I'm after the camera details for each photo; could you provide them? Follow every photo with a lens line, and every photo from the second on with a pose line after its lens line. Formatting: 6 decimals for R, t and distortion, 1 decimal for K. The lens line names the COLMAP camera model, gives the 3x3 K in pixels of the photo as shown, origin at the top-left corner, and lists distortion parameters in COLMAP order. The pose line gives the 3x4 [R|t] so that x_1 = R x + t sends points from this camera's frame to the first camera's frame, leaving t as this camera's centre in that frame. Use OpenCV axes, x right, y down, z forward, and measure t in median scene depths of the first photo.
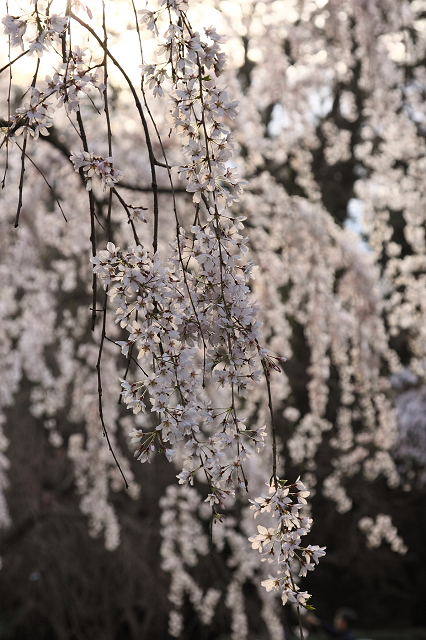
lens RADIAL K [[2081.8, 0, 213.0], [0, 2081.8, 320.0], [0, 0, 1]] dist [-0.034435, -1.054021]
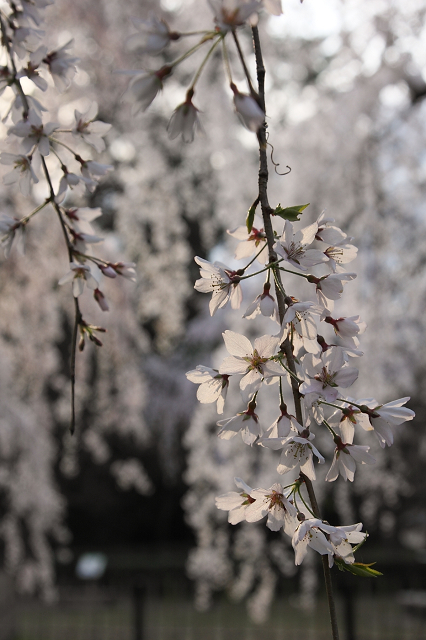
lens RADIAL K [[1411.7, 0, 213.0], [0, 1411.7, 320.0], [0, 0, 1]] dist [0.062778, 0.139821]
pose [[0.987997, 0.015067, 0.153736, -0.003080], [-0.013004, 0.999812, -0.014413, 0.018997], [-0.153924, 0.012240, 0.988007, 0.145848]]
